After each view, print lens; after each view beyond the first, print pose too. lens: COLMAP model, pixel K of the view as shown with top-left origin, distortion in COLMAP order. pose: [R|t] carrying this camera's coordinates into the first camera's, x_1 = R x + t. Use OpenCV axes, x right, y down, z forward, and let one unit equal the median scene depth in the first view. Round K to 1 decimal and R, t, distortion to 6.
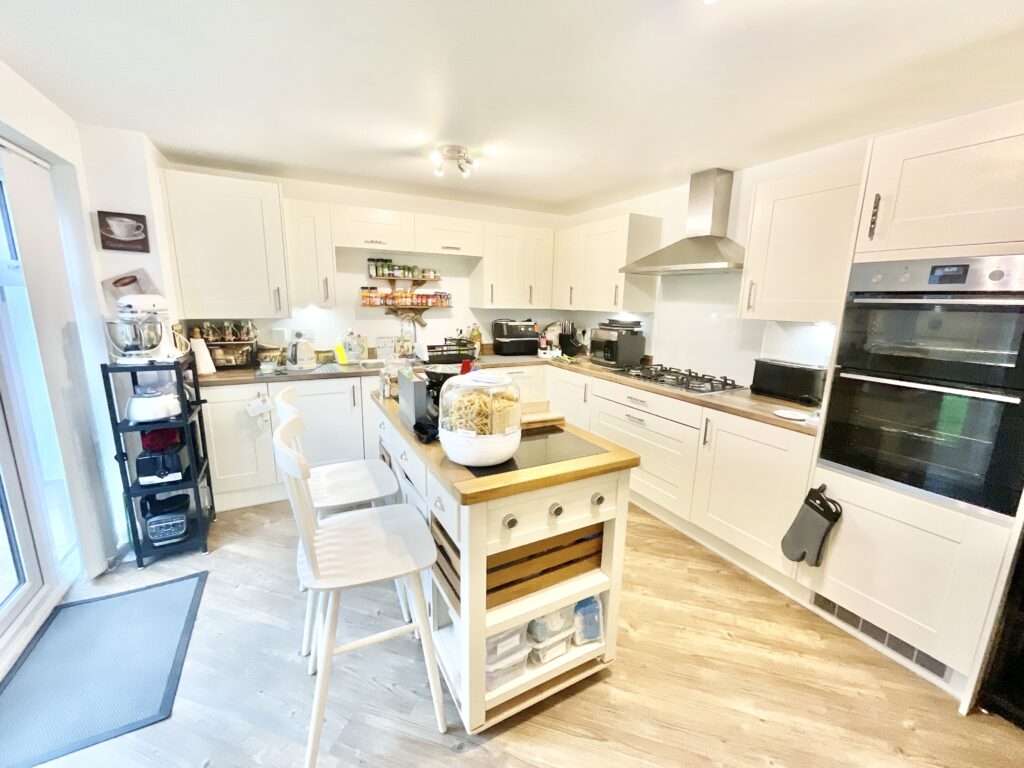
lens RADIAL K [[417.9, 0, 512.6], [0, 417.9, 383.3], [0, 0, 1]] dist [-0.000844, 0.000030]
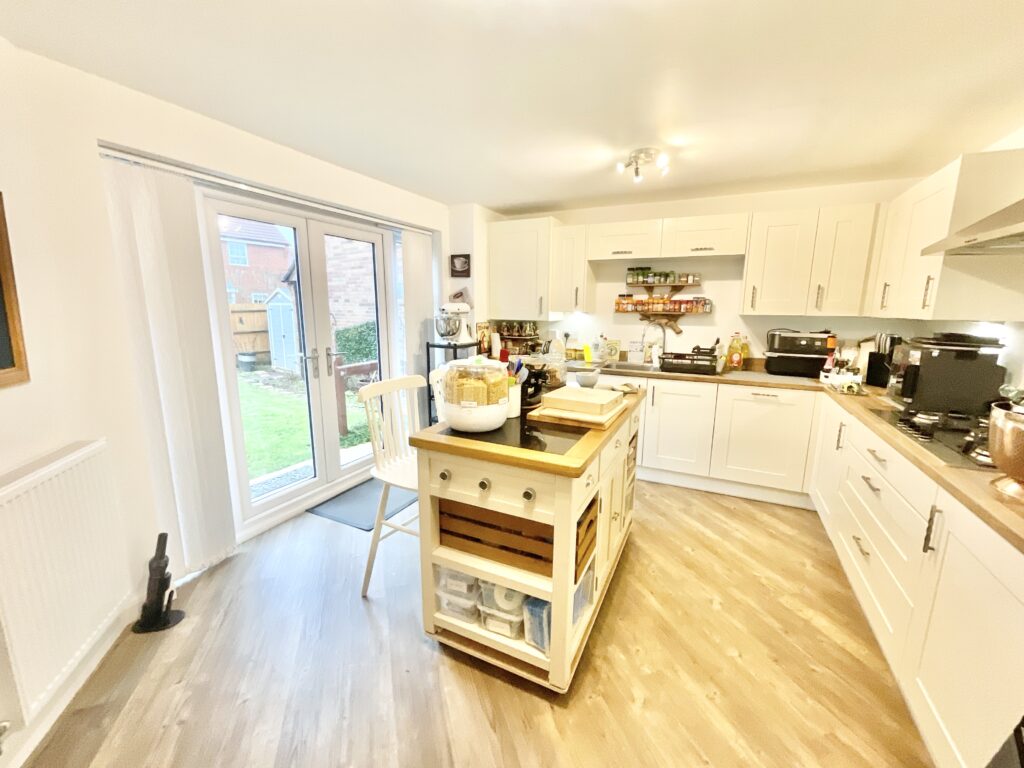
lens RADIAL K [[417.9, 0, 510.5], [0, 417.9, 382.7], [0, 0, 1]] dist [-0.000844, 0.000030]
pose [[0.578768, 0.132626, -0.804635, 0.399178], [-0.159289, 0.986067, 0.047956, -0.010060], [0.799784, 0.100414, 0.591830, 0.150371]]
